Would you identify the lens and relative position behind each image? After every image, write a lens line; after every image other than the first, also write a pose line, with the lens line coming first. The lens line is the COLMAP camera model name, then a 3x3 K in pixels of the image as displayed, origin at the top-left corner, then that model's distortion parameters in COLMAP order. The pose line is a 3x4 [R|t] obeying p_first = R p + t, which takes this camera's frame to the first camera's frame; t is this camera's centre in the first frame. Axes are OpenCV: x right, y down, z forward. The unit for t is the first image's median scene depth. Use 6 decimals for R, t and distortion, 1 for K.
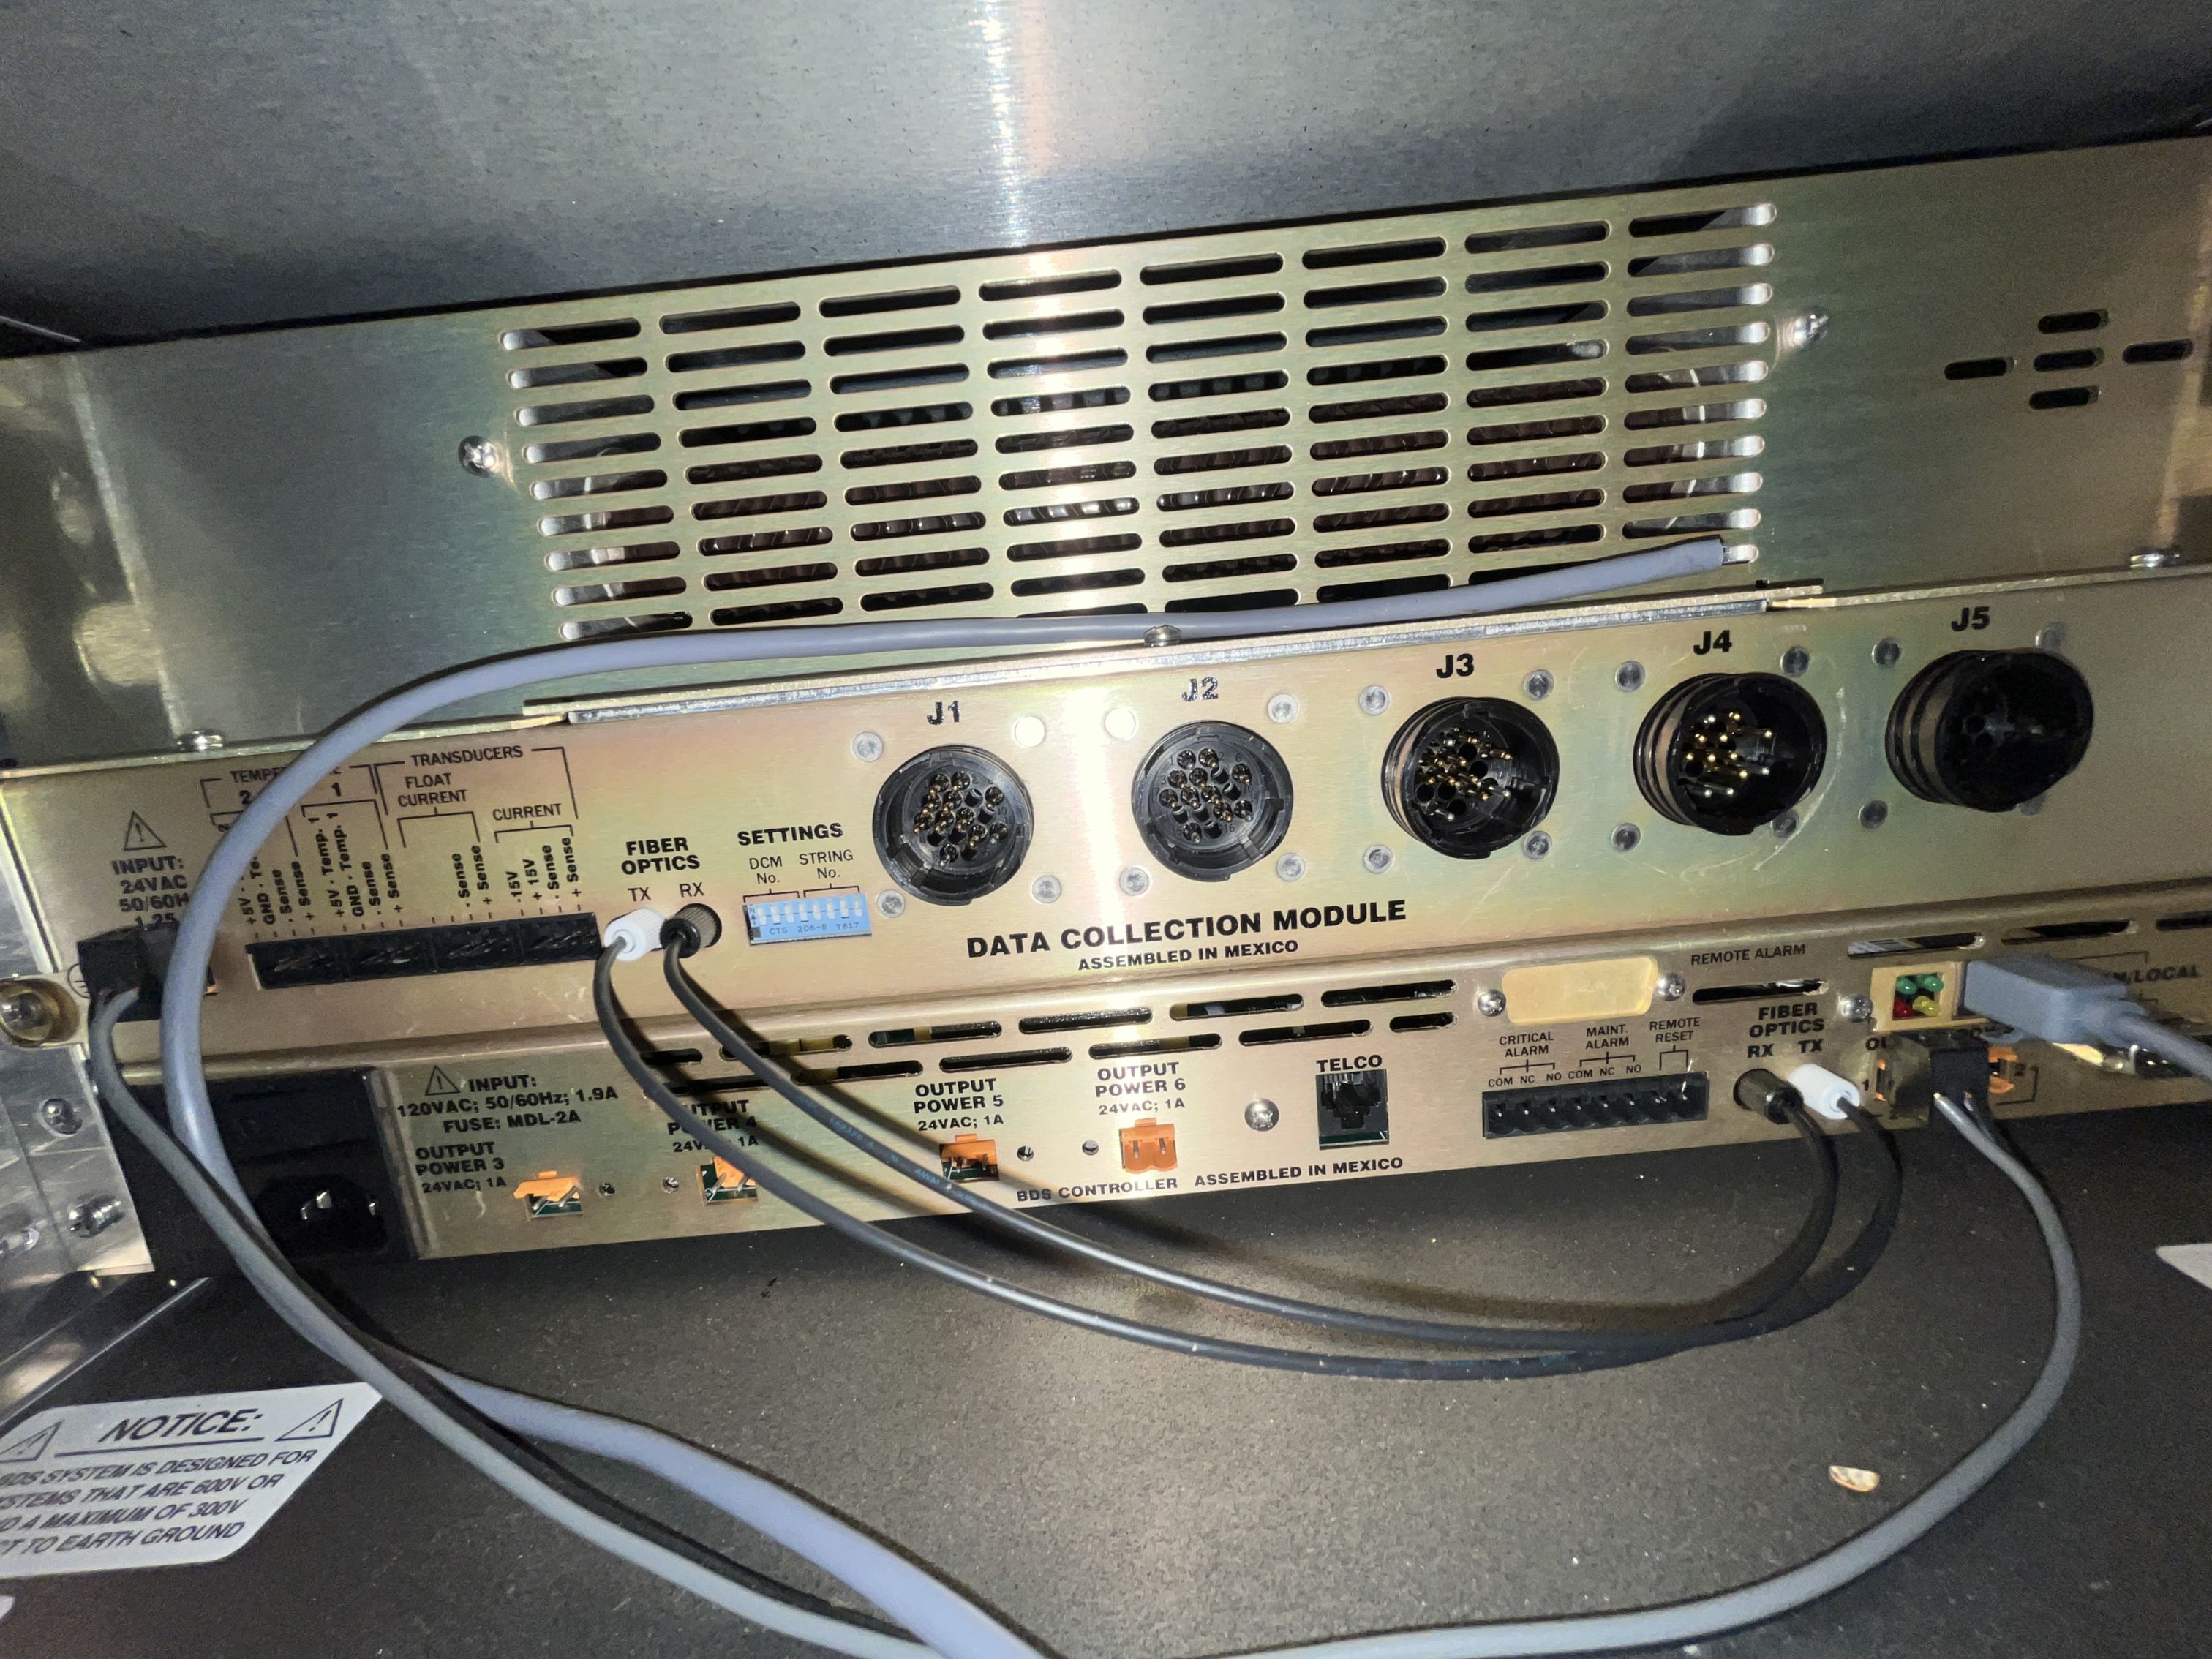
lens RADIAL K [[884.8, 0, 1108.1], [0, 884.8, 827.5], [0, 0, 1]] dist [-0.014602, 0.000381]
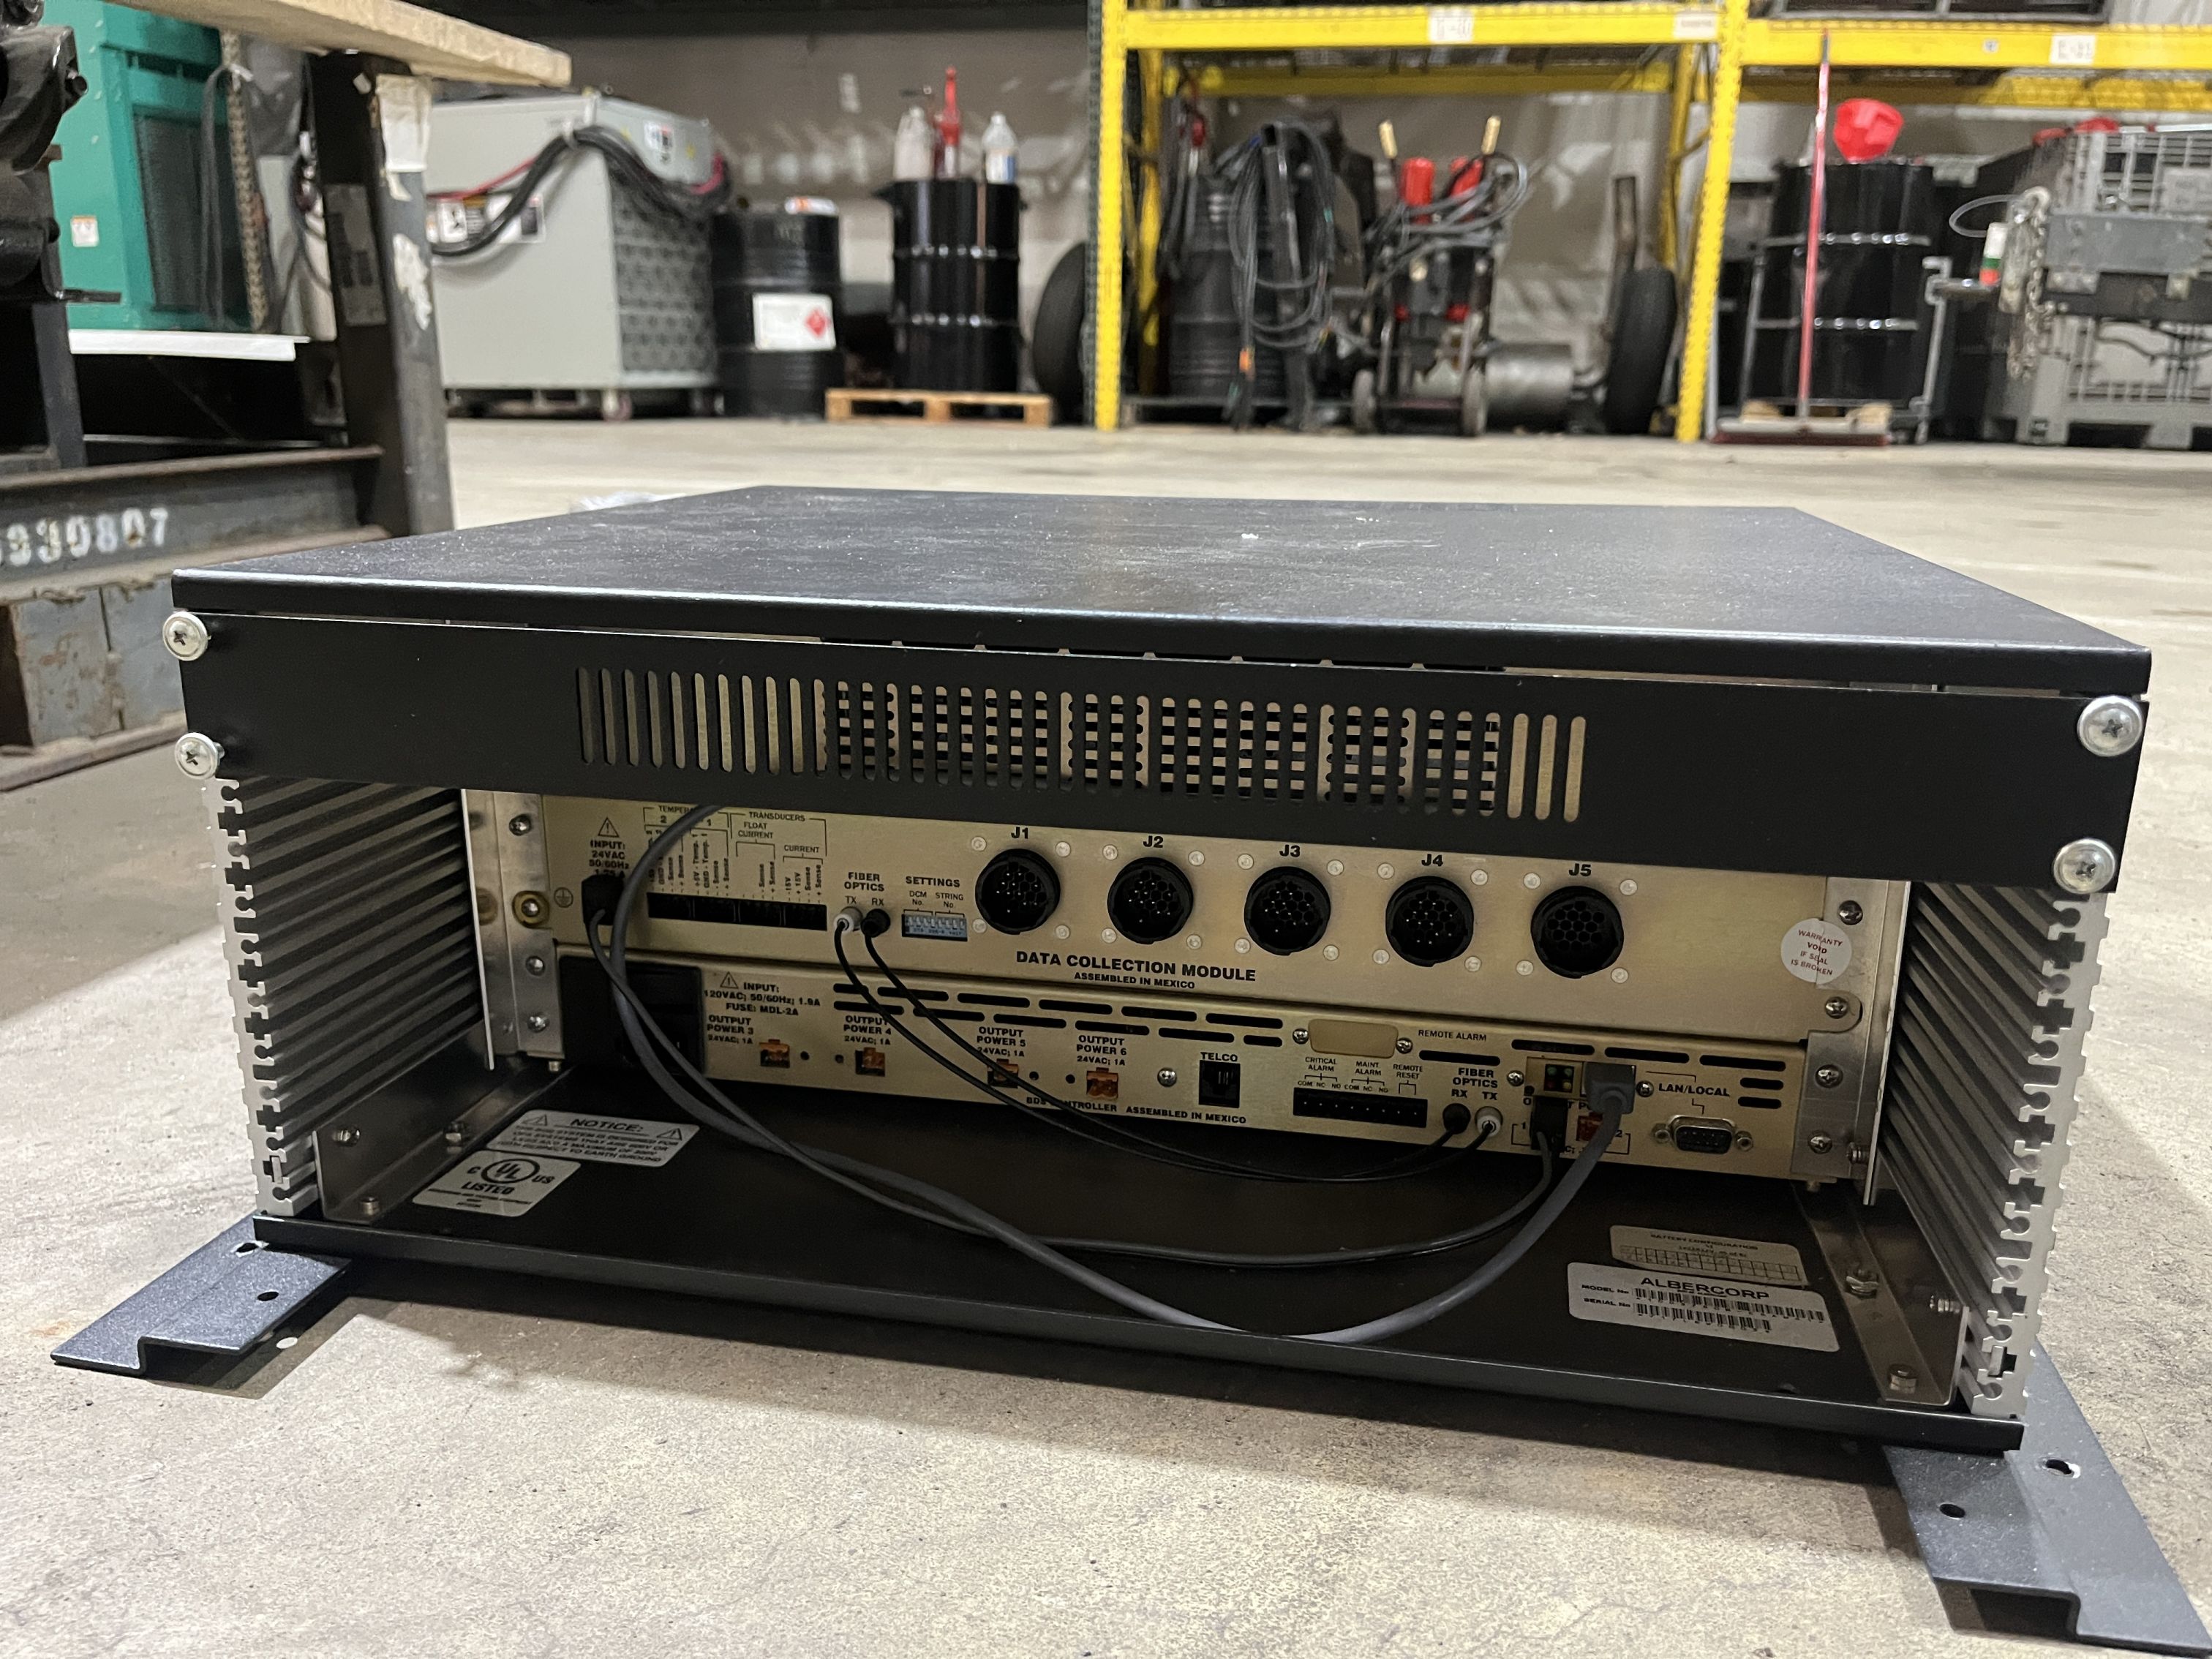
lens RADIAL K [[1699.0, 0, 1106.7], [0, 1699.0, 829.9], [0, 0, 1]] dist [0.033823, -0.048817]
pose [[0.972058, 0.150963, -0.179761, 0.600079], [-0.137520, 0.986836, 0.085103, -0.436559], [0.190242, -0.058004, 0.980022, -2.339927]]
